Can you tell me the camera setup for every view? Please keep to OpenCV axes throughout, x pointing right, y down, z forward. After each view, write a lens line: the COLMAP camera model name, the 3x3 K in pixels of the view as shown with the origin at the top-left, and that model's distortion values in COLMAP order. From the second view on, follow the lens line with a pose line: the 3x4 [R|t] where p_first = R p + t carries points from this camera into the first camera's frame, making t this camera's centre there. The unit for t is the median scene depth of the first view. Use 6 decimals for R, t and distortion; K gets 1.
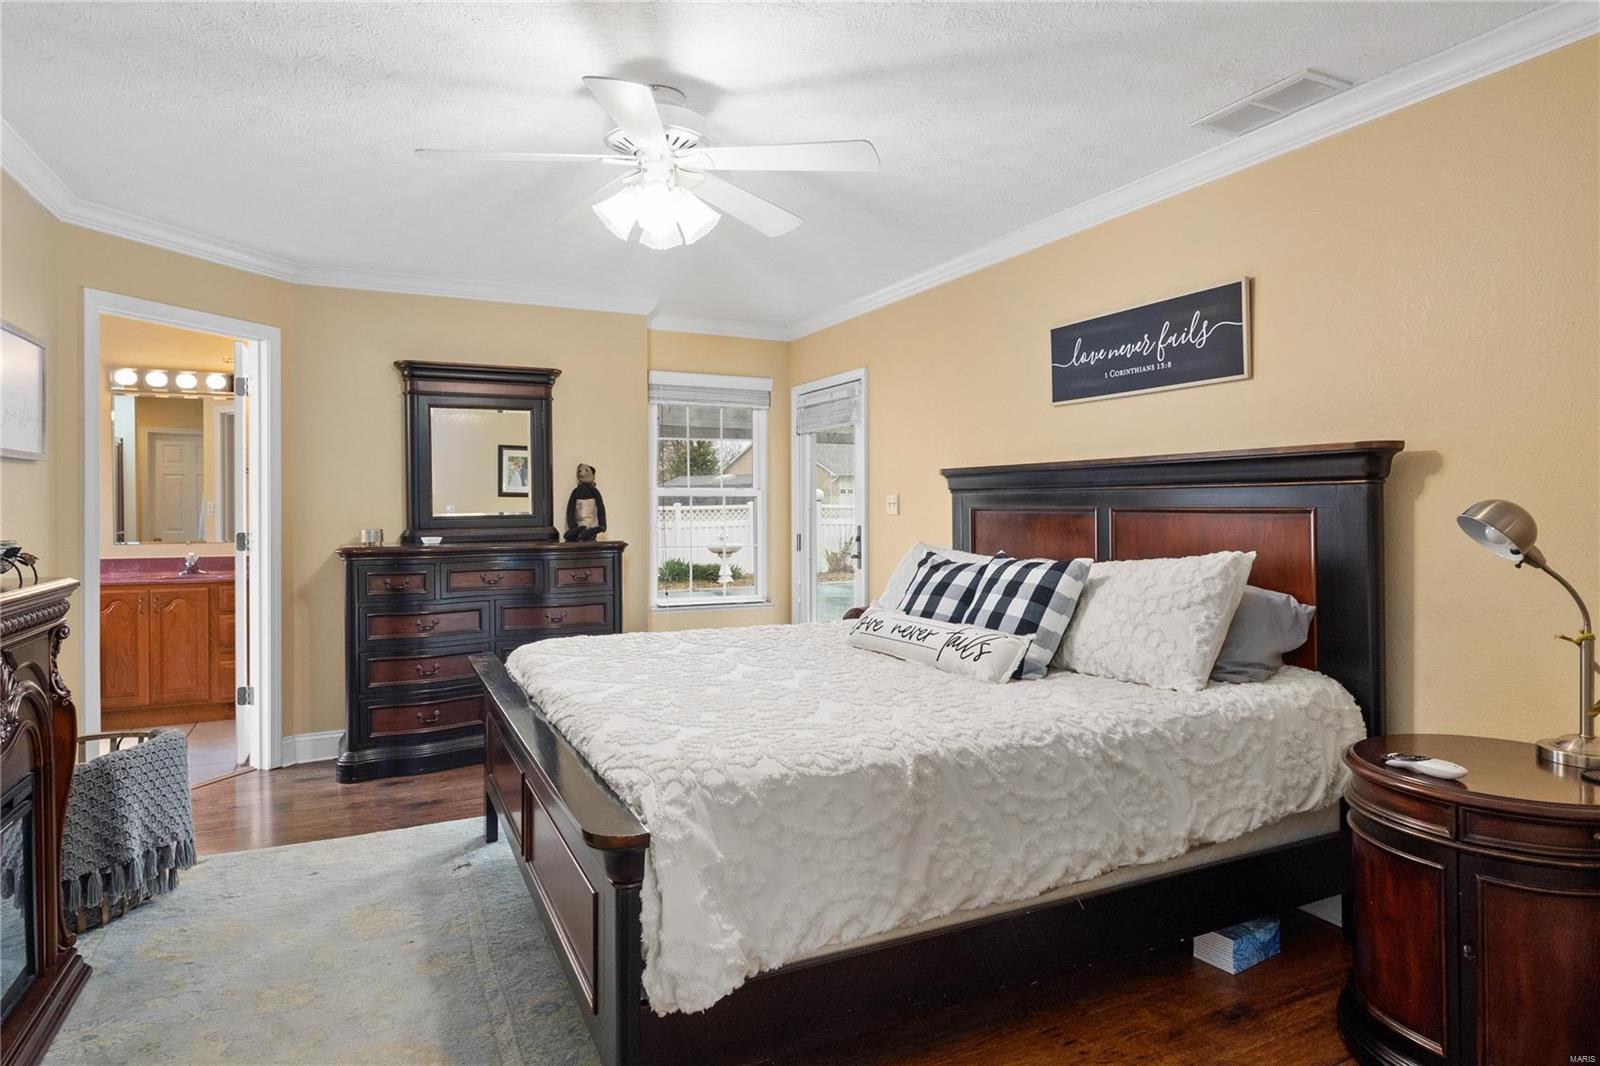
lens RADIAL K [[907.4, 0, 799.1], [0, 907.4, 525.8], [0, 0, 1]] dist [-0.003777, -0.000921]
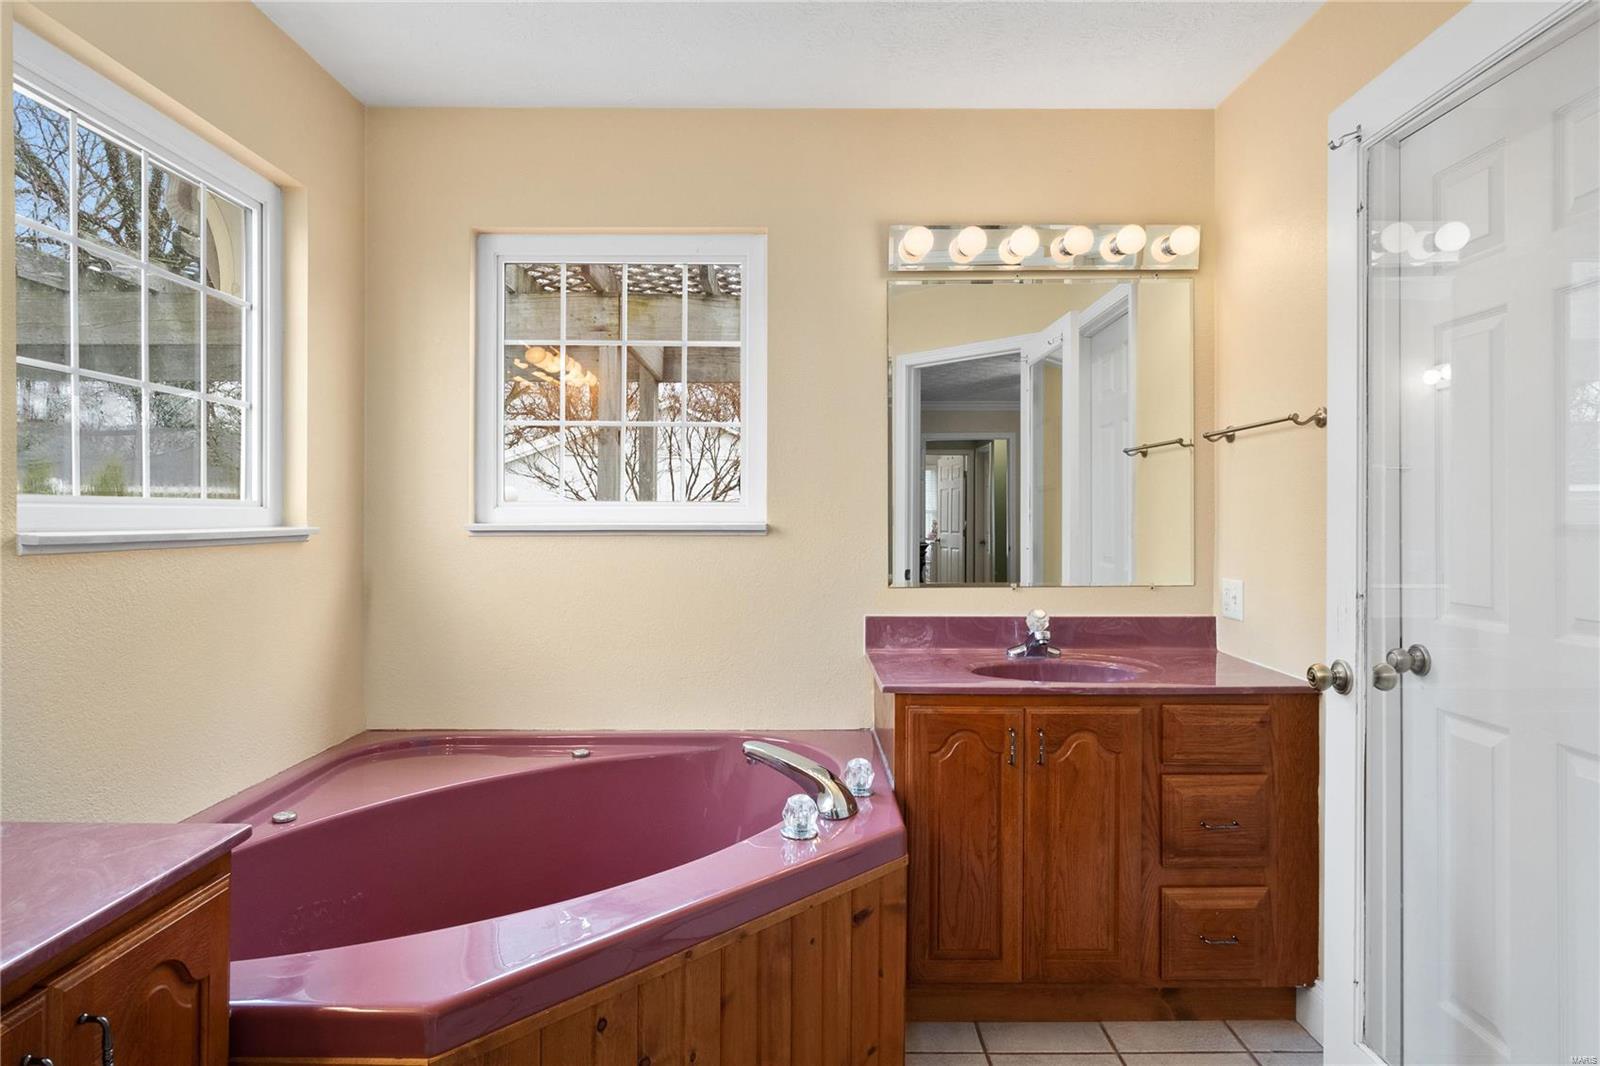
lens RADIAL K [[907.4, 0, 802.2], [0, 907.4, 524.1], [0, 0, 1]] dist [-0.003777, -0.000921]
pose [[0.901681, 0.012027, -0.432235, -0.620321], [-0.015059, 0.999880, -0.003593, -0.011811], [0.432140, 0.009749, 0.901754, 0.565389]]
